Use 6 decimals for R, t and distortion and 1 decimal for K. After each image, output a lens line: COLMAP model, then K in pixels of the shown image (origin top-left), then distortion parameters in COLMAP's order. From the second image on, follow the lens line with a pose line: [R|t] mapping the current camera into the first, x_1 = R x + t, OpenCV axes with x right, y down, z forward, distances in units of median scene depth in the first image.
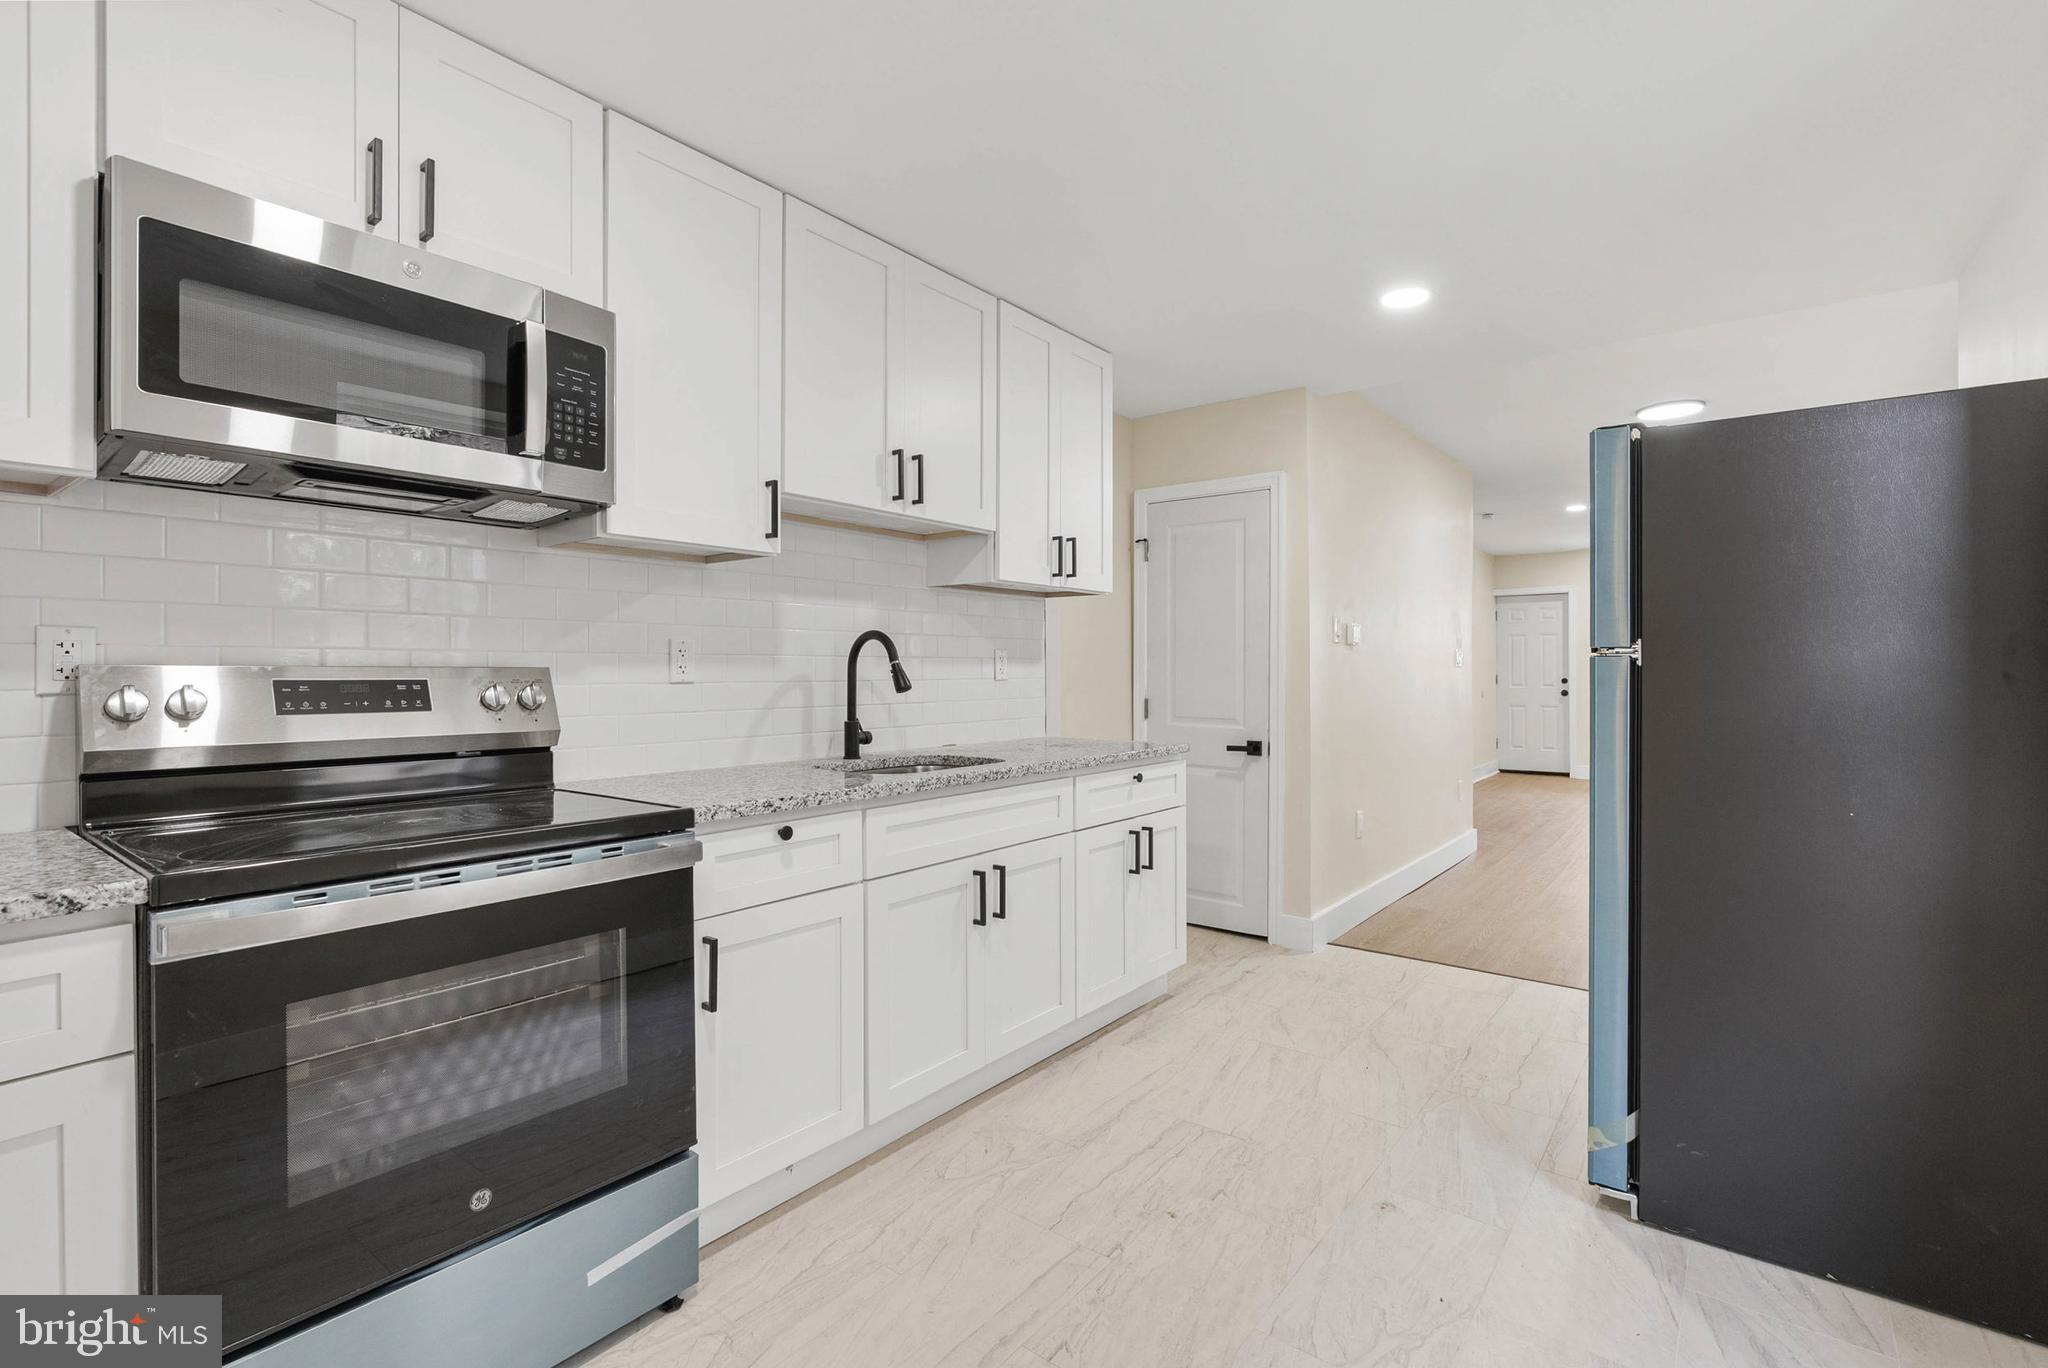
lens RADIAL K [[936.0, 0, 1010.5], [0, 936.0, 686.7], [0, 0, 1]] dist [-0.013194, 0.000989]
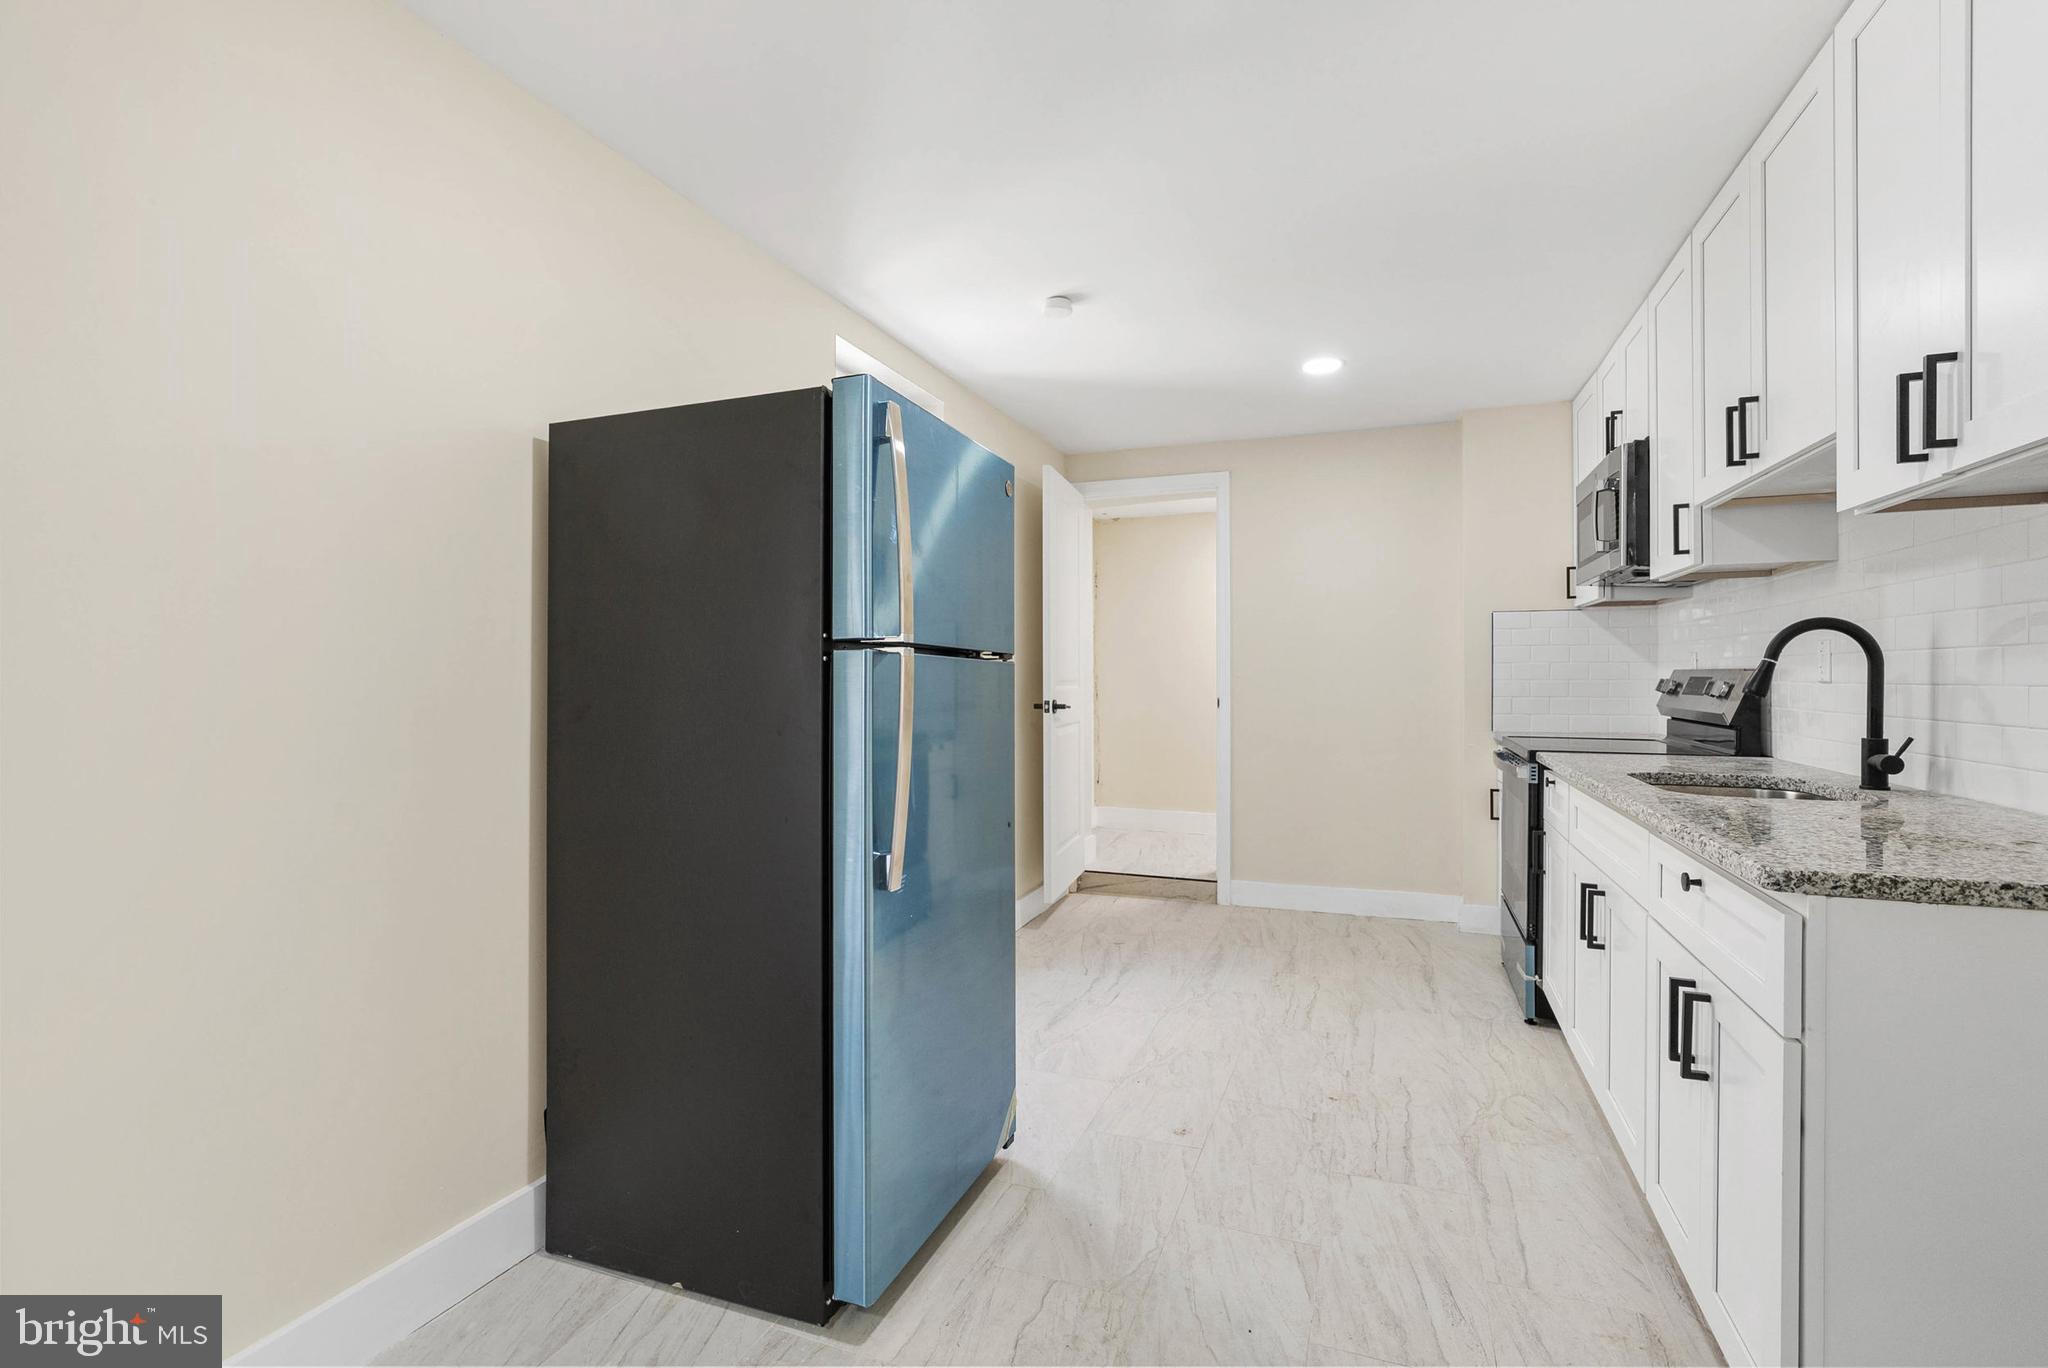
lens RADIAL K [[936.0, 0, 984.7], [0, 936.0, 671.0], [0, 0, 1]] dist [-0.013194, 0.000989]
pose [[-0.965476, 0.002697, -0.260476, 0.888184], [-0.000332, 0.999933, 0.011581, -0.031180], [0.260490, 0.011268, -0.965411, 1.933988]]
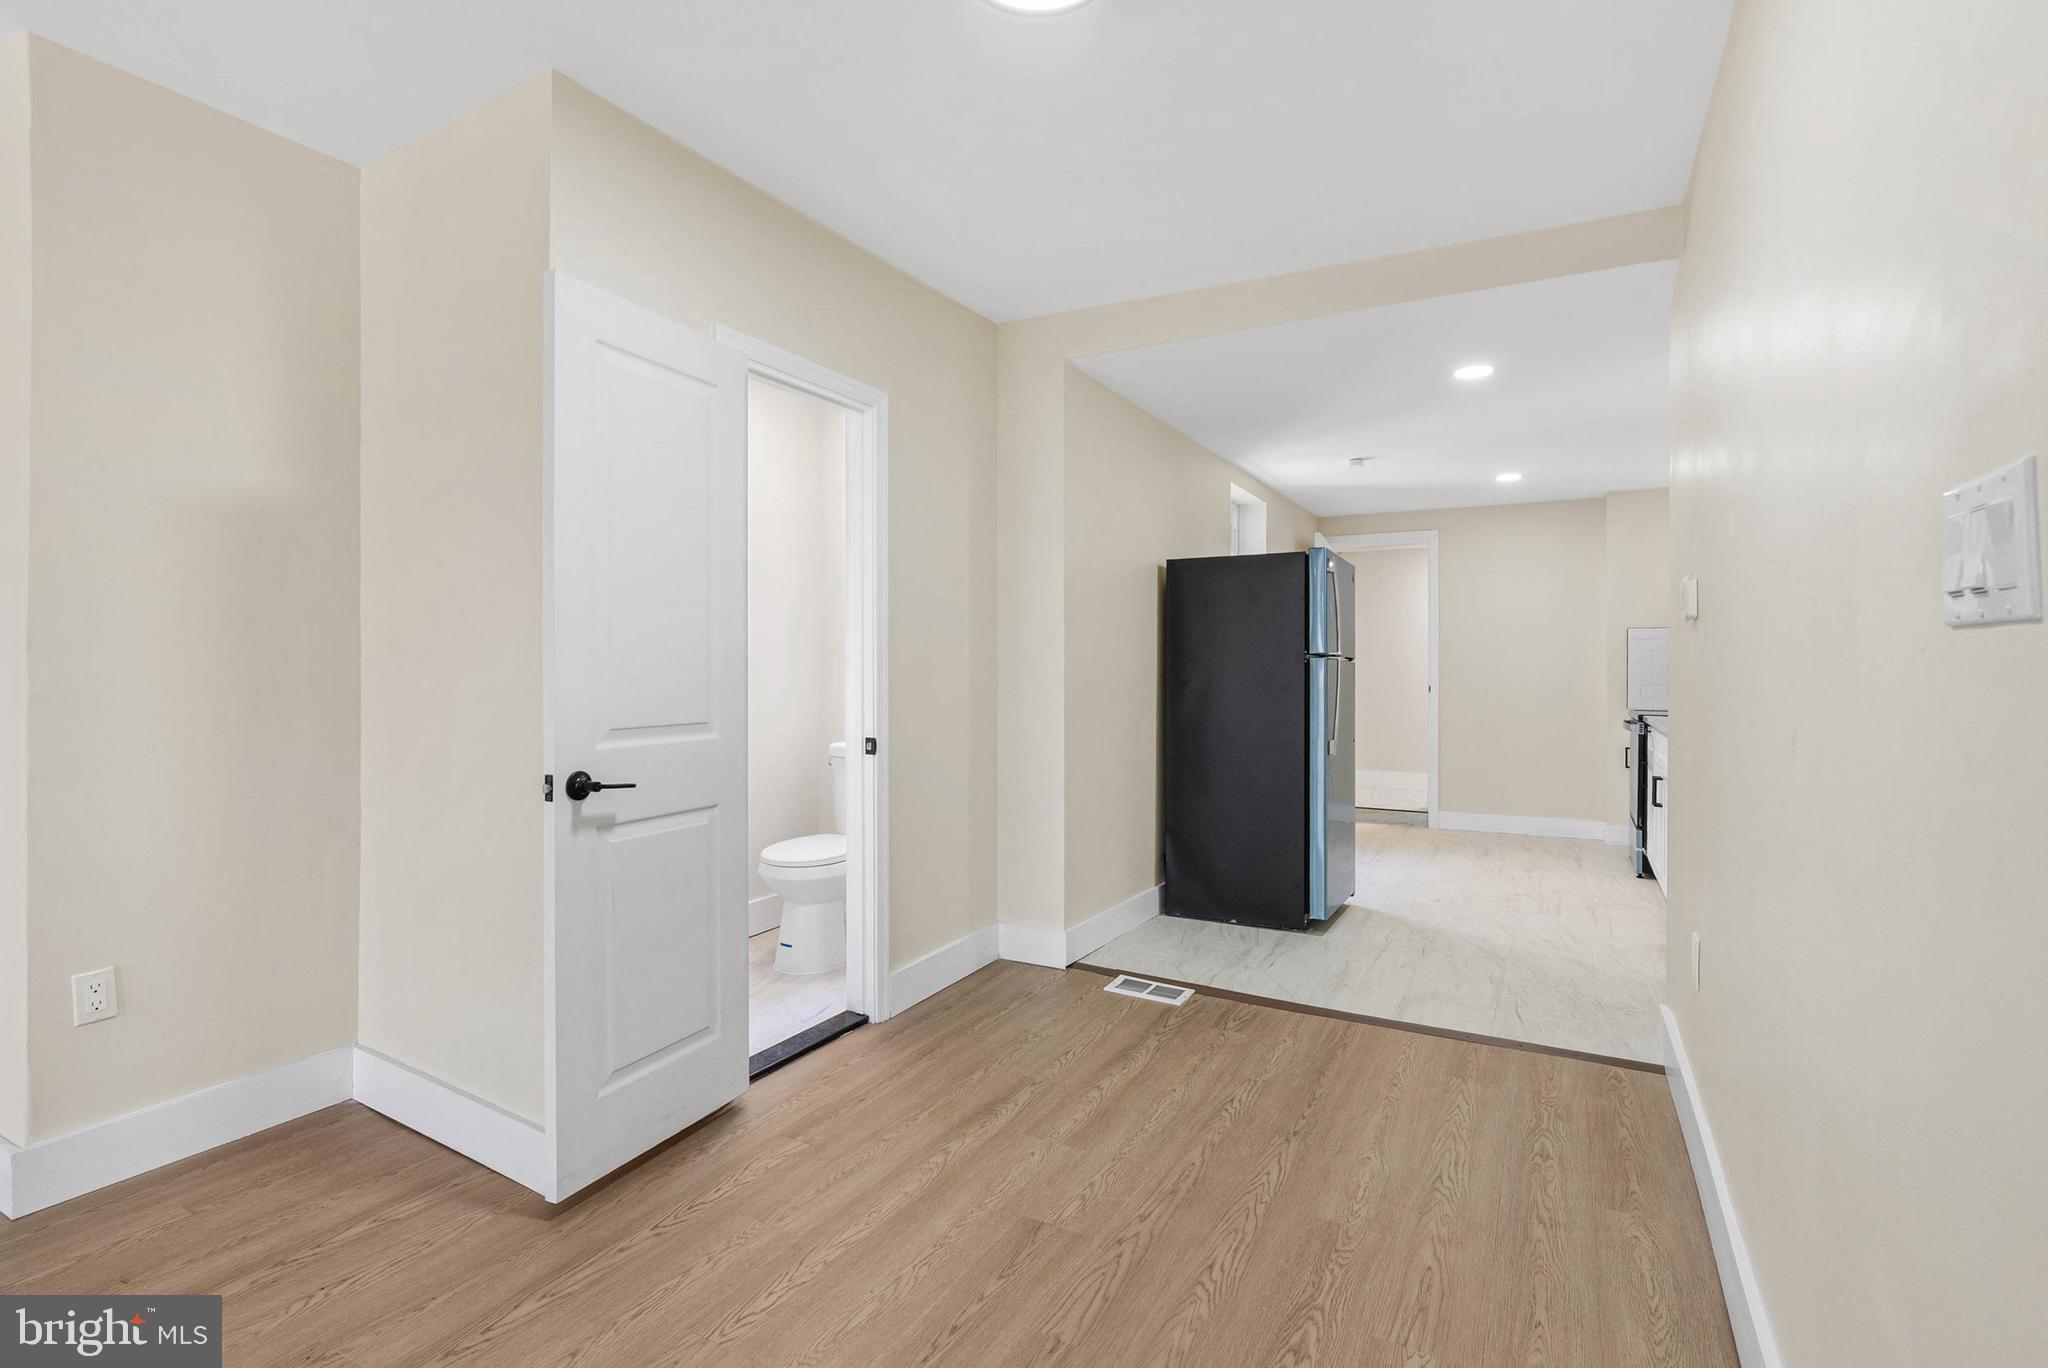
lens RADIAL K [[936.0, 0, 1013.2], [0, 936.0, 662.6], [0, 0, 1]] dist [-0.013194, 0.000989]
pose [[-0.990661, -0.002406, -0.136326, 1.903173], [-0.003583, 0.999958, 0.008389, -0.047290], [0.136300, 0.008799, -0.990629, 3.281765]]
